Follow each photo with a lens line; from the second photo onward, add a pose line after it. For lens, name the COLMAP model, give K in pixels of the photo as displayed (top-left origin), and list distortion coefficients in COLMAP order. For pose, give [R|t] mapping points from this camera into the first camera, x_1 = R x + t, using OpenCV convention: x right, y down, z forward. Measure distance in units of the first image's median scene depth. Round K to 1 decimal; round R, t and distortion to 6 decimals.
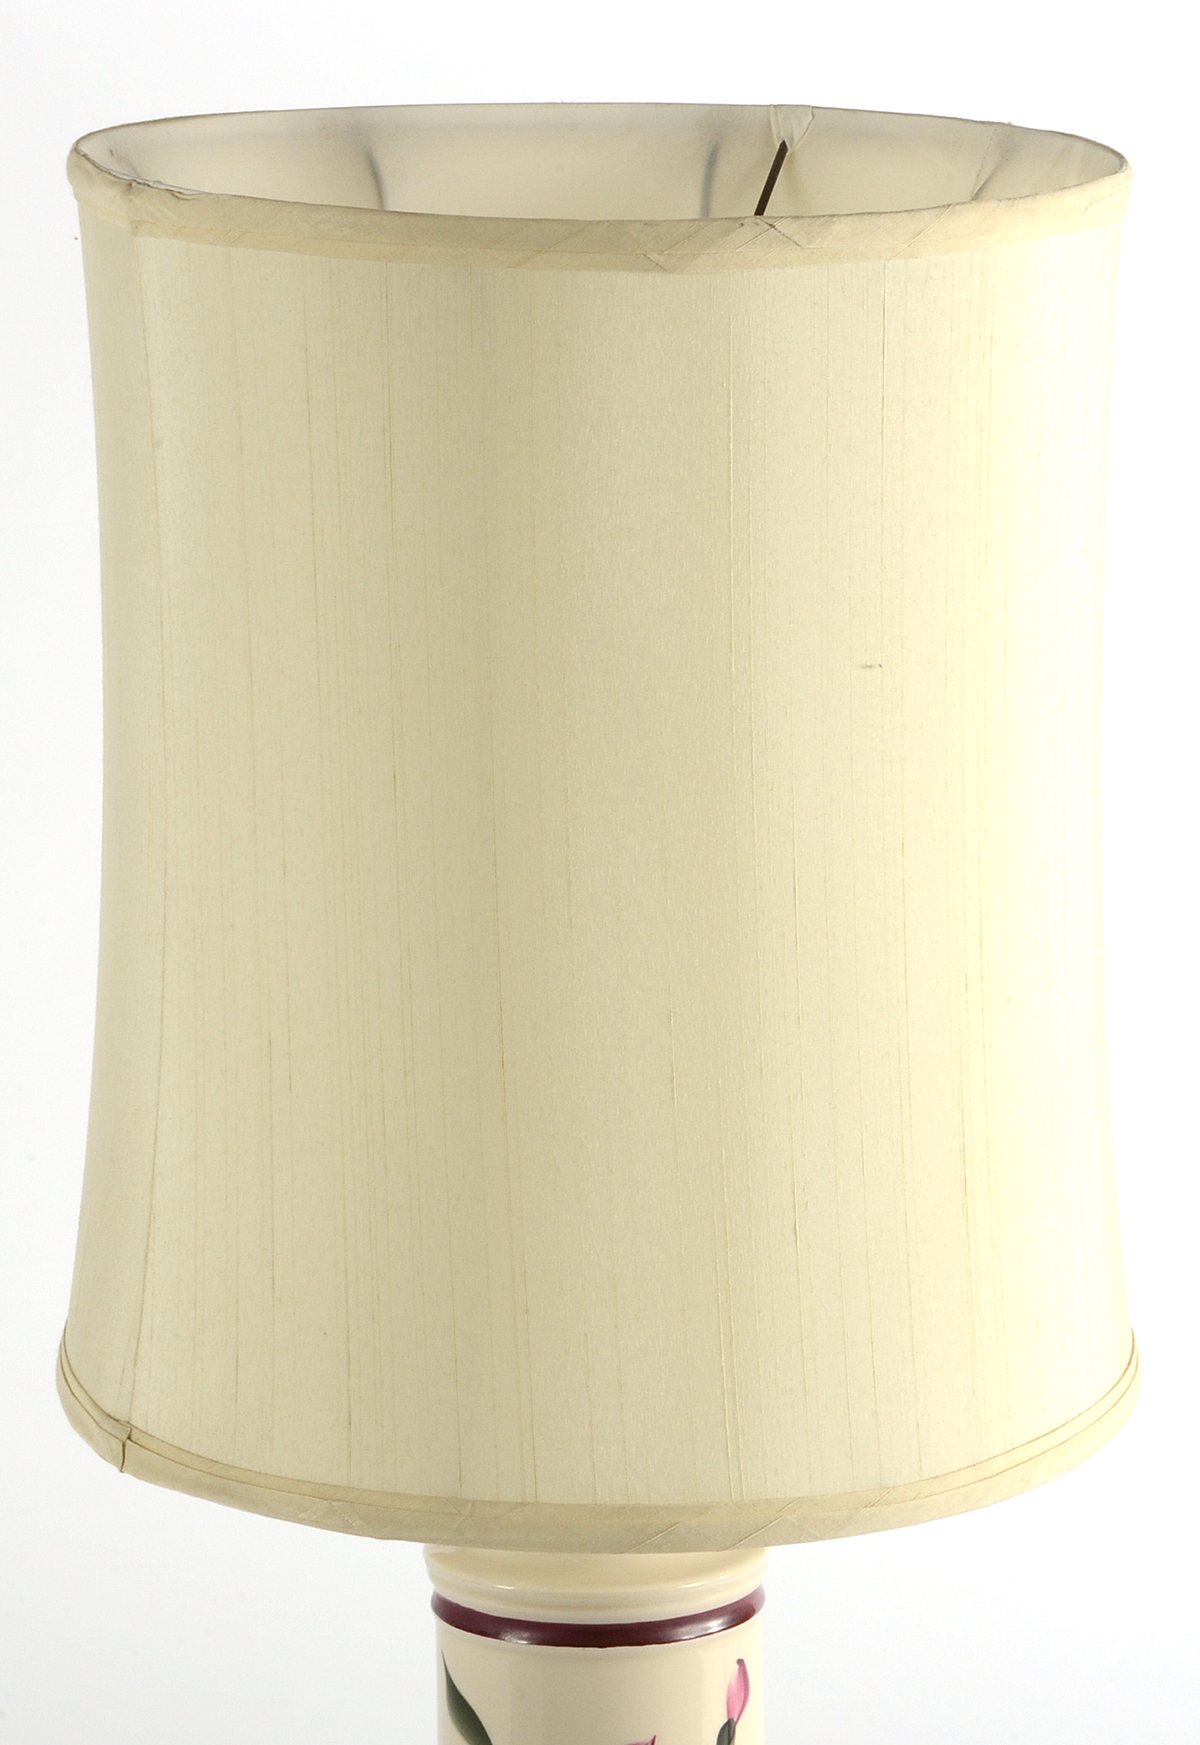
lens RADIAL K [[6085.0, 0, 600.0], [0, 6085.0, 872.5], [0, 0, 1]] dist [0.626190, 0.493698]
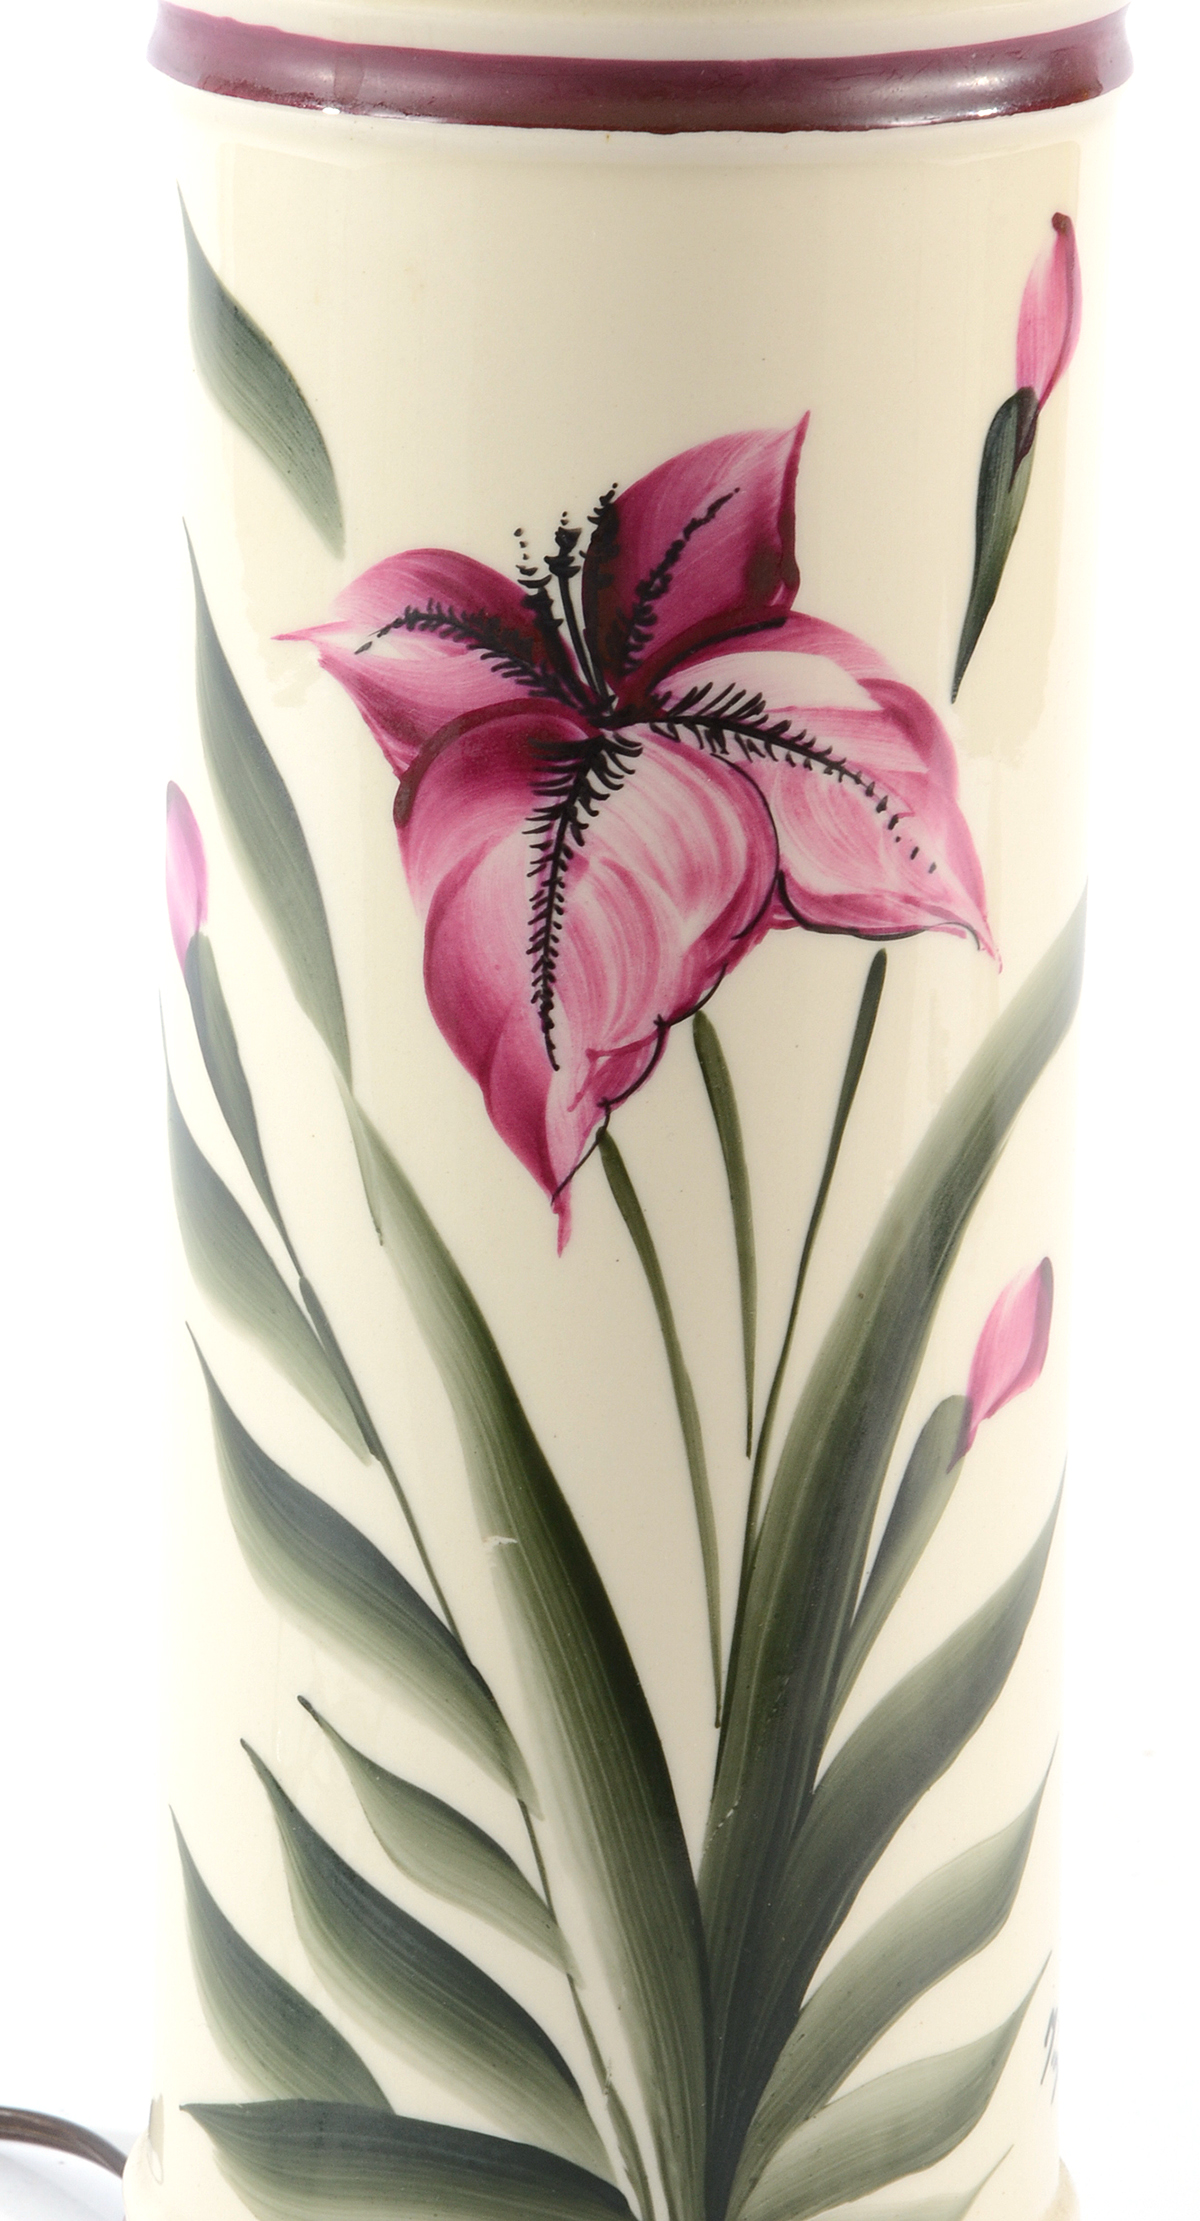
lens RADIAL K [[7916.0, 0, 600.0], [0, 7916.0, 1110.5], [0, 0, 1]] dist [0.826400, 1.079110]
pose [[0.999248, 0.023831, 0.030586, -0.015843], [-0.026489, 0.995619, 0.089670, 0.147736], [-0.028315, -0.090413, 0.995502, 0.596839]]
